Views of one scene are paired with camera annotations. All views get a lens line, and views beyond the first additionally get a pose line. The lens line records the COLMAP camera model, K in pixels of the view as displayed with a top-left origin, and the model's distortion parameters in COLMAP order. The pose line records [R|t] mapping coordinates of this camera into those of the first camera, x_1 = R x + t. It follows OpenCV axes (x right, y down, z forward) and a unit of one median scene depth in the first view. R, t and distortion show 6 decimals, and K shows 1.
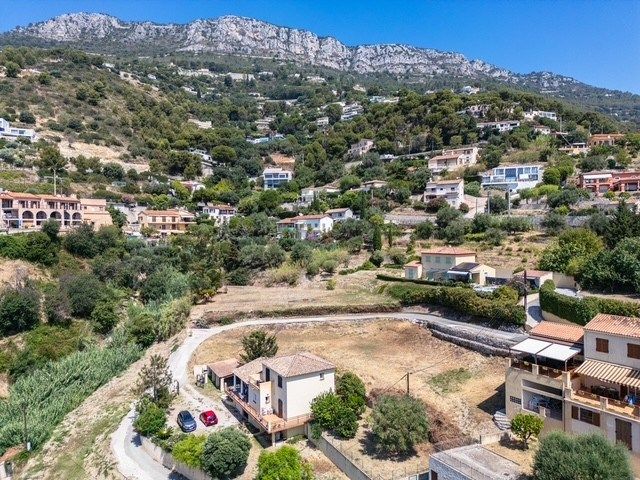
lens RADIAL K [[446.0, 0, 317.4], [0, 446.0, 238.1], [0, 0, 1]] dist [0.066050, -0.056632]
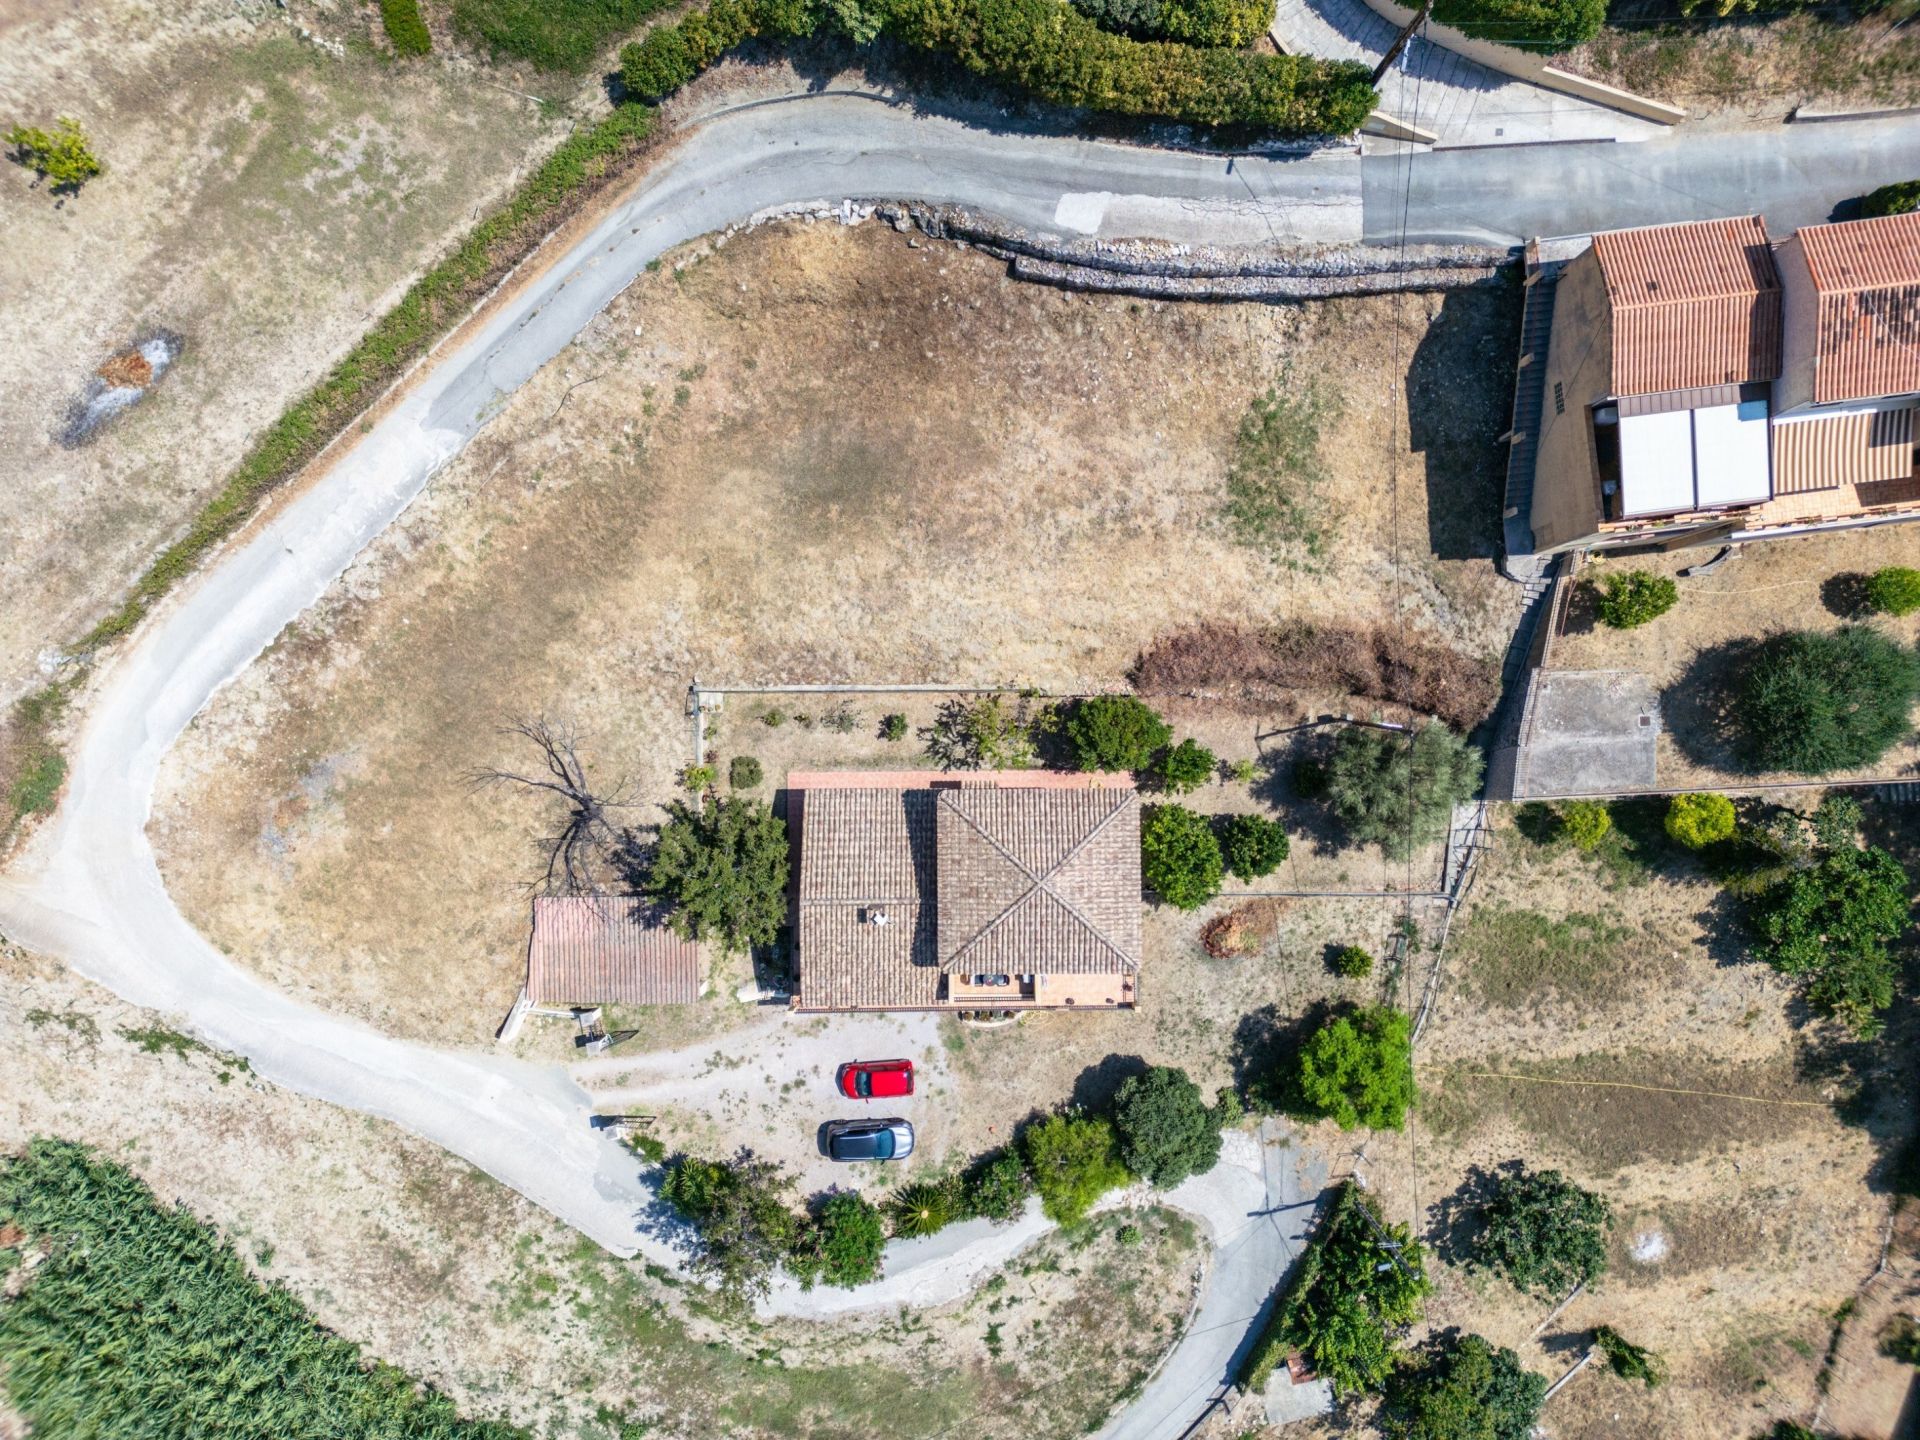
lens RADIAL K [[1338.0, 0, 958.8], [0, 1338.0, 718.3], [0, 0, 1]] dist [0.066050, -0.056632]
pose [[0.492929, -0.869428, 0.033396, -0.002339], [0.008562, 0.043228, 0.999029, -0.346464], [-0.870027, -0.492164, 0.028752, 0.567135]]
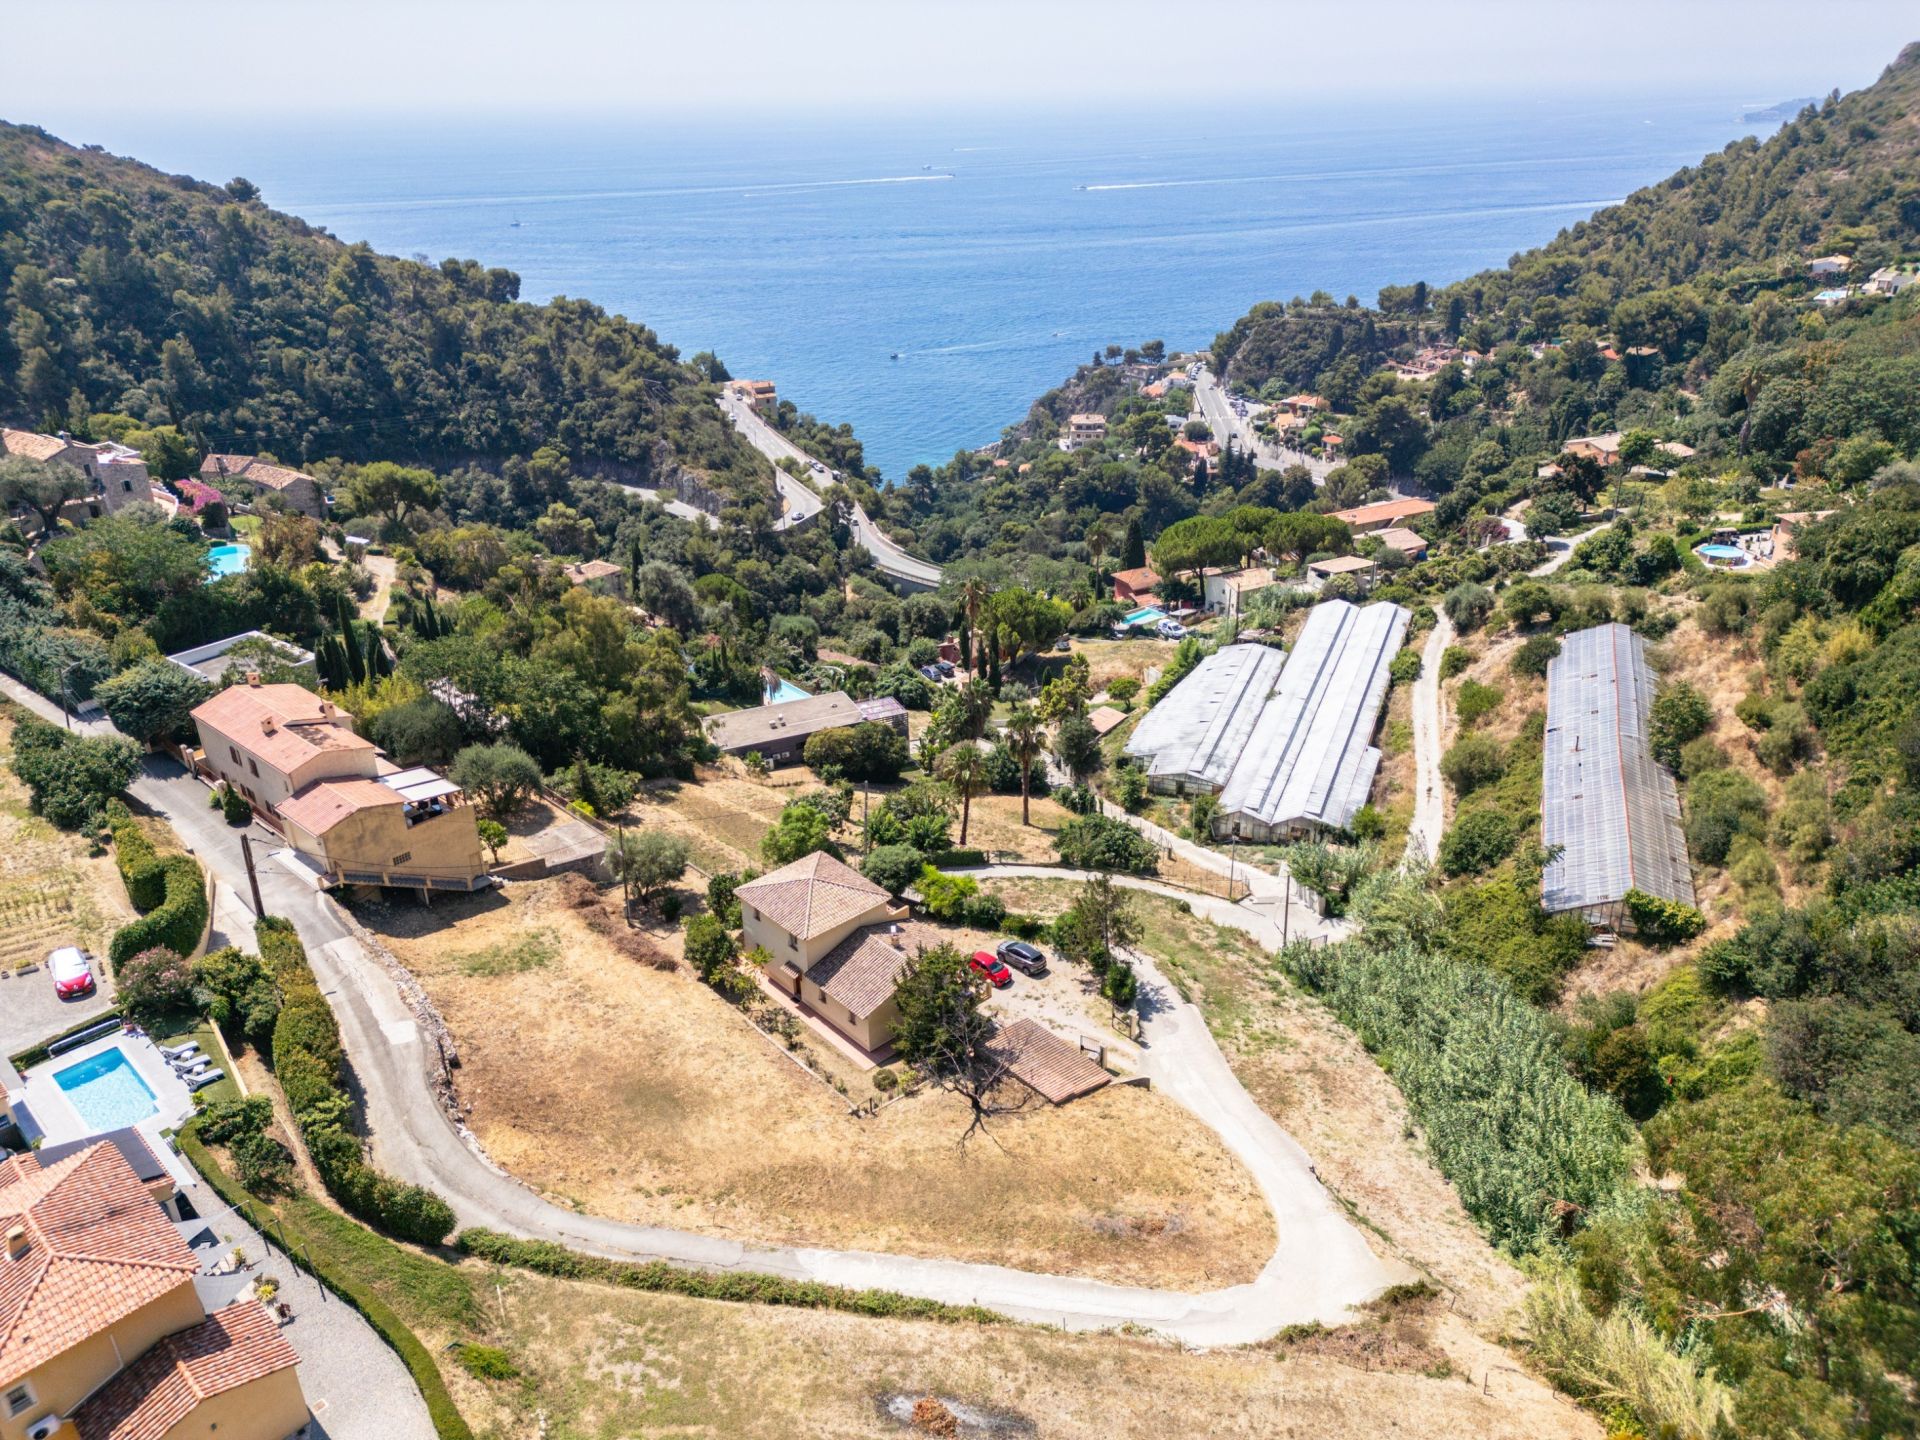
lens RADIAL K [[1338.0, 0, 958.0], [0, 1338.0, 721.4], [0, 0, 1]] dist [0.066050, -0.056632]
pose [[-0.976109, 0.115770, -0.183873, 0.026998], [0.022256, 0.895056, 0.445397, -0.305915], [0.216140, 0.430664, -0.876249, 1.209815]]
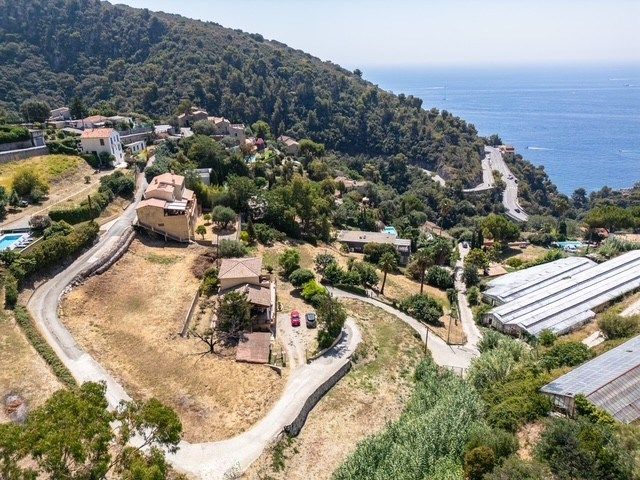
lens RADIAL K [[446.0, 0, 318.4], [0, 446.0, 240.8], [0, 0, 1]] dist [0.066050, -0.056632]
pose [[-0.901155, -0.136205, 0.411543, -0.442202], [0.034460, 0.923844, 0.381214, -0.175270], [-0.432125, 0.357715, -0.827833, 1.072210]]
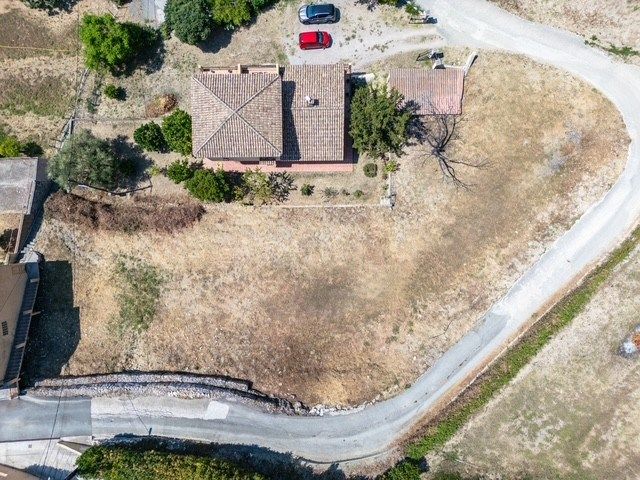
lens RADIAL K [[446.0, 0, 320.2], [0, 446.0, 240.7], [0, 0, 1]] dist [0.066050, -0.056632]
pose [[-0.489484, 0.870990, 0.042202, 0.017232], [0.001509, -0.047551, 0.998868, -0.229355], [0.872011, 0.488993, 0.021961, 0.628751]]
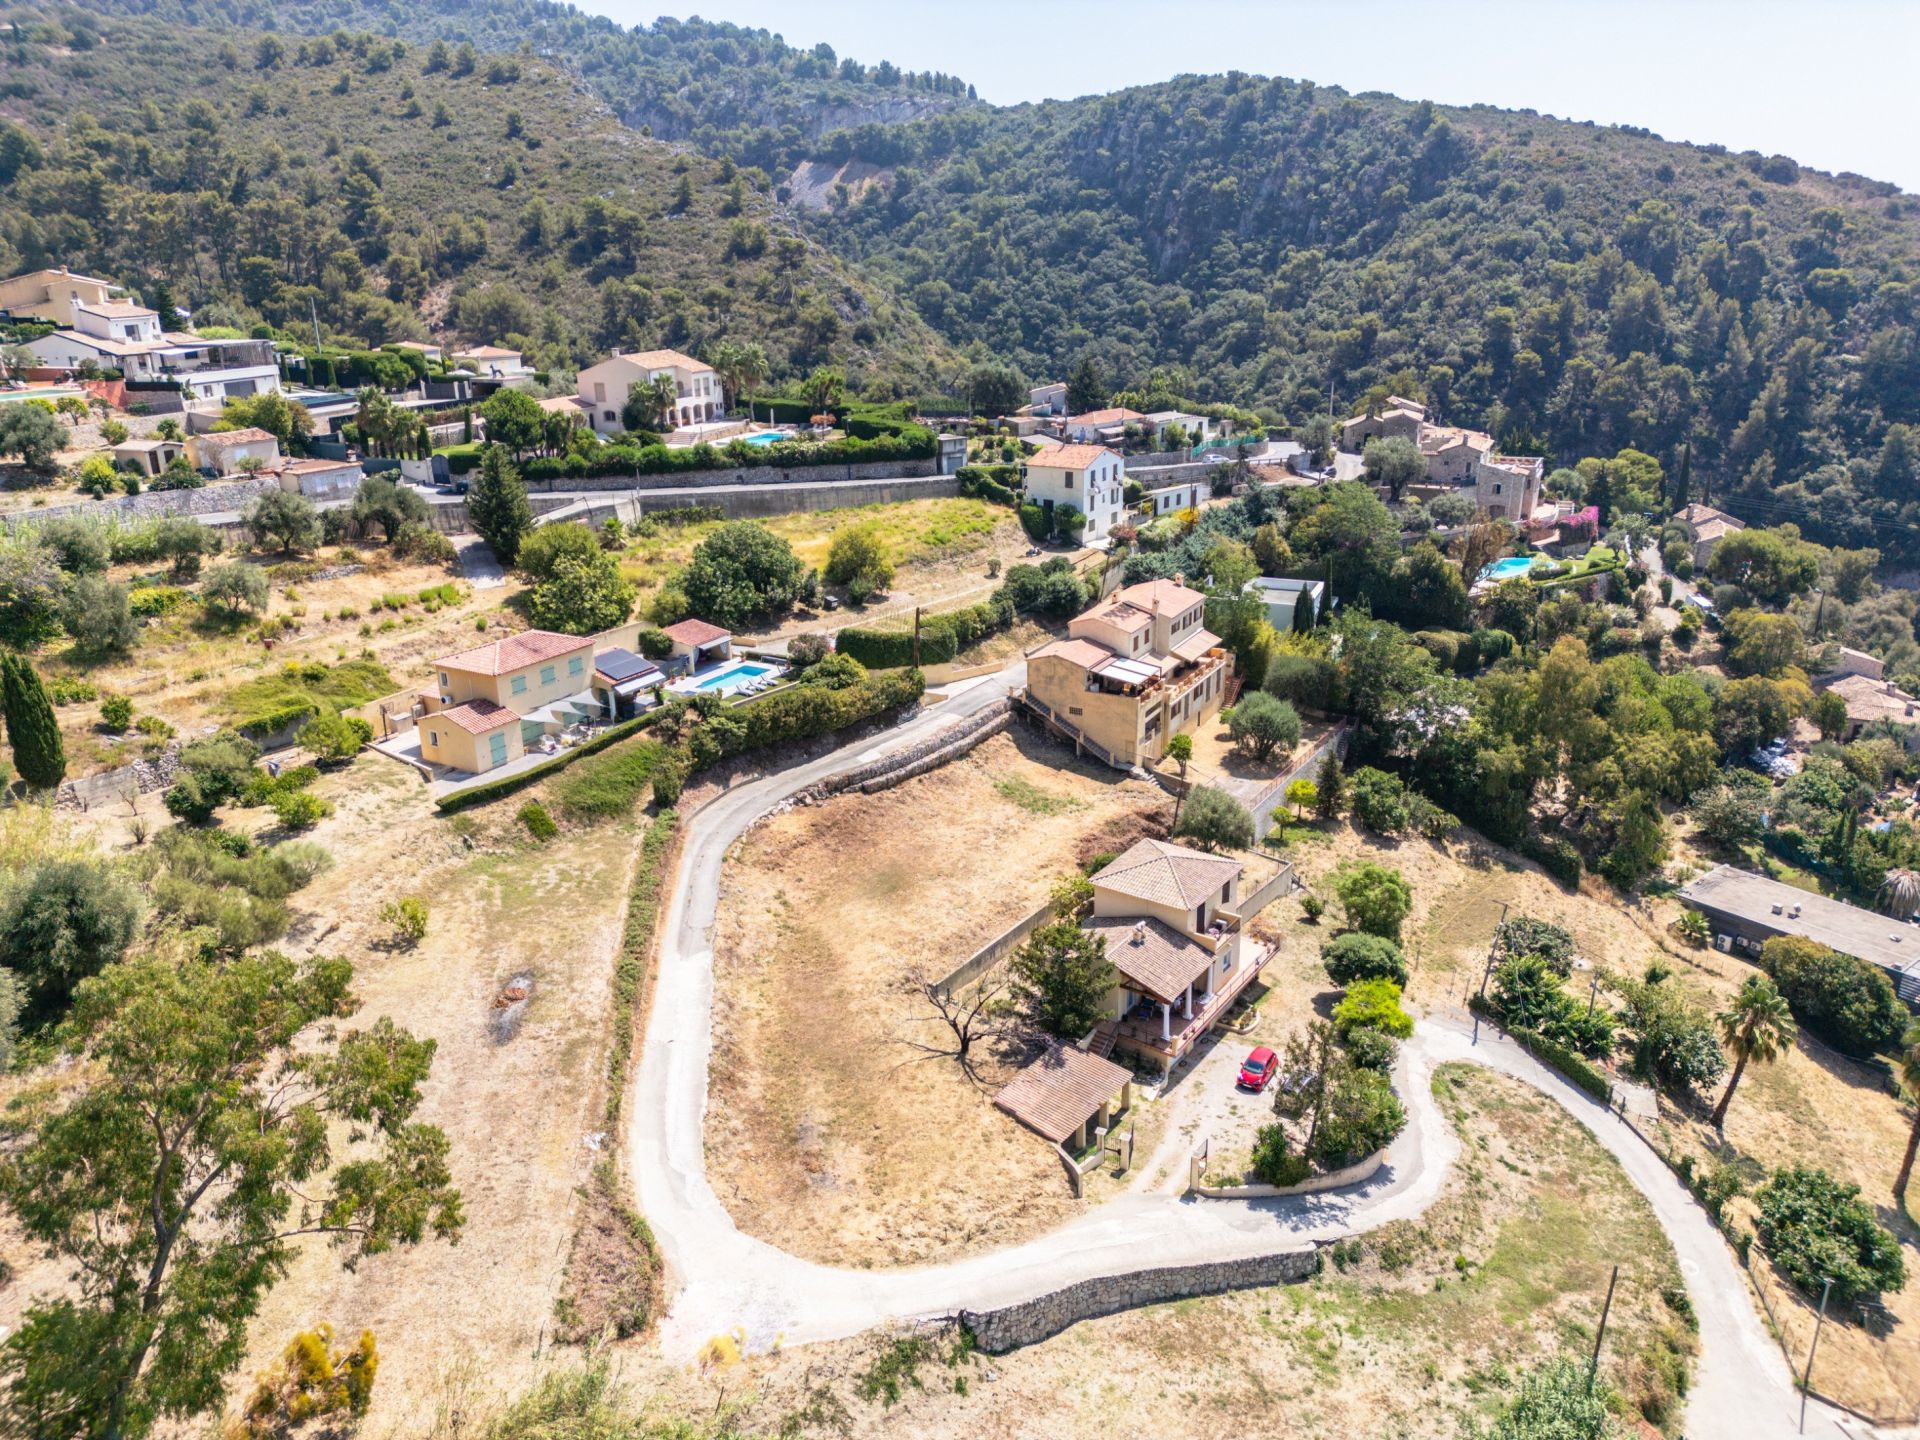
lens RADIAL K [[1338.0, 0, 955.6], [0, 1338.0, 717.9], [0, 0, 1]] dist [0.066050, -0.056632]
pose [[-0.414245, -0.277832, 0.866724, -0.632549], [0.038741, 0.946025, 0.321769, -0.199945], [-0.909341, 0.166869, -0.381123, 0.925919]]
